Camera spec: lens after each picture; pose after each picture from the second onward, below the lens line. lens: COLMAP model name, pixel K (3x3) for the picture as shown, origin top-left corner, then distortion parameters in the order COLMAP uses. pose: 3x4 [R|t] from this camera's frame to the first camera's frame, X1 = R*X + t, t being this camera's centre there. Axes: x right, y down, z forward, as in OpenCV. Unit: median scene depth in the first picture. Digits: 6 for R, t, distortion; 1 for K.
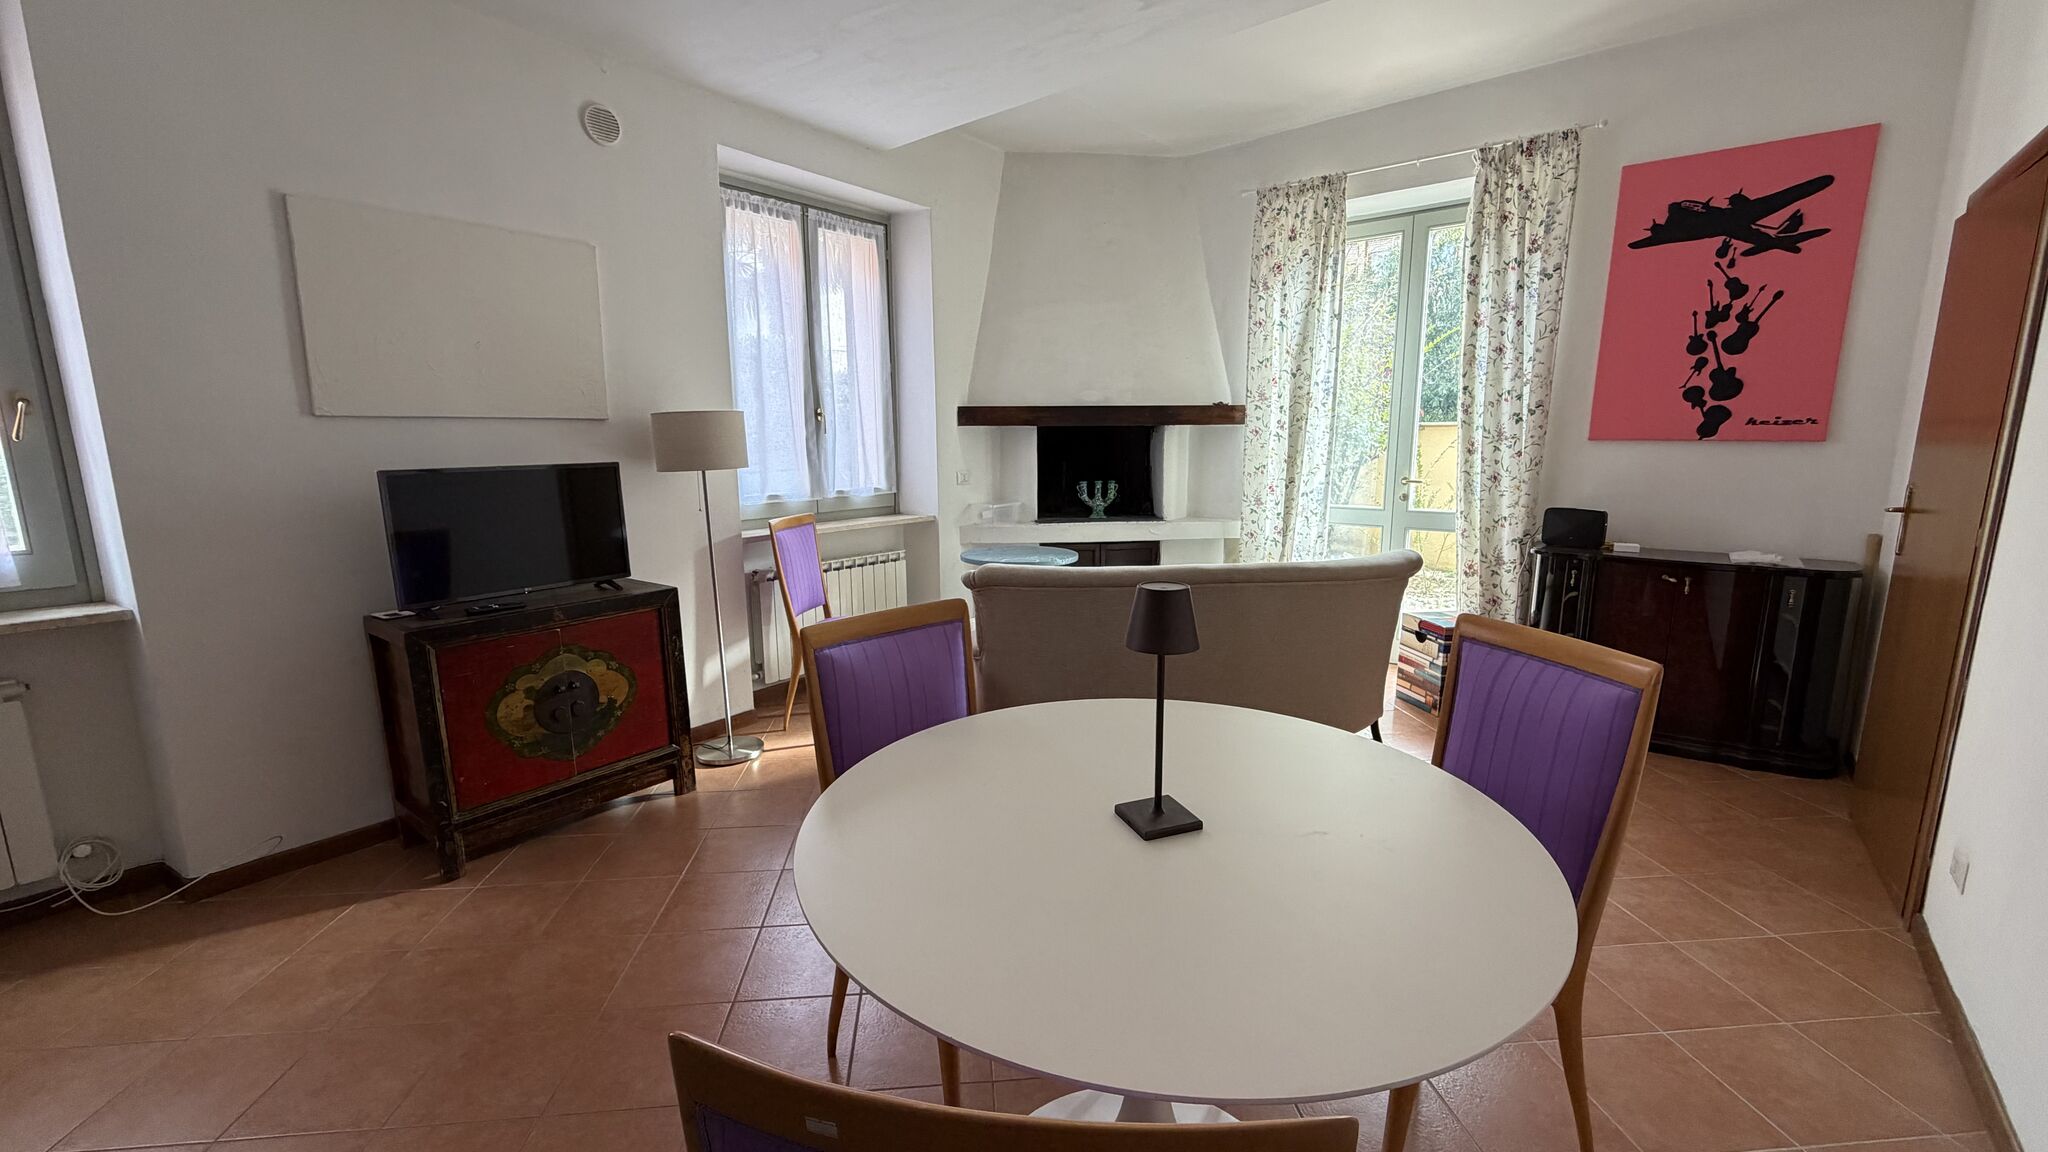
lens RADIAL K [[816.8, 0, 1024.4], [0, 816.8, 583.2], [0, 0, 1]] dist [0.003105, -0.000153]
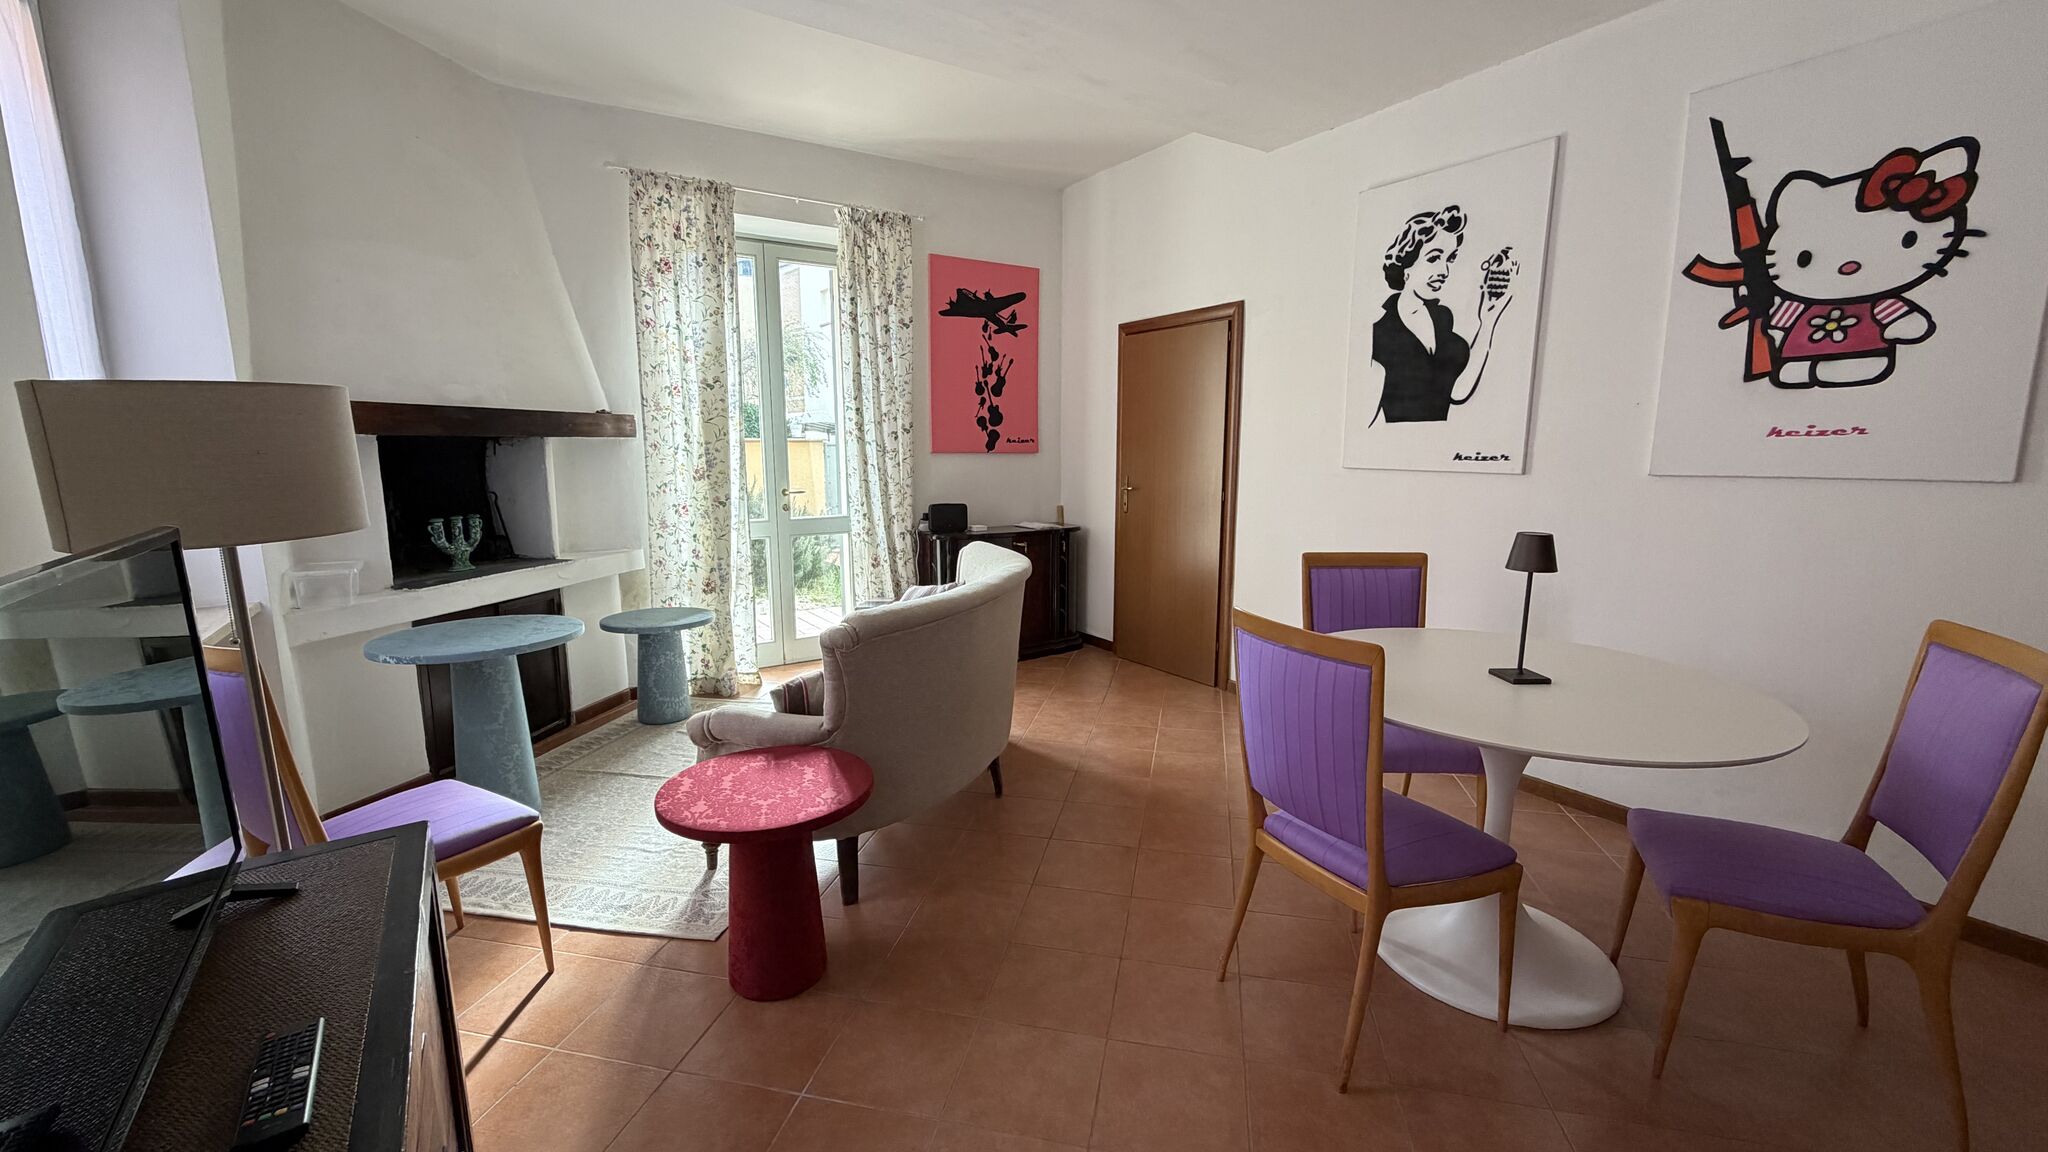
lens RADIAL K [[816.8, 0, 1026.0], [0, 816.8, 583.0], [0, 0, 1]] dist [0.003105, -0.000153]
pose [[0.309717, -0.152209, 0.938567, -0.550608], [0.174228, 0.979476, 0.101350, -0.075585], [-0.934730, 0.132135, 0.329879, 0.445248]]
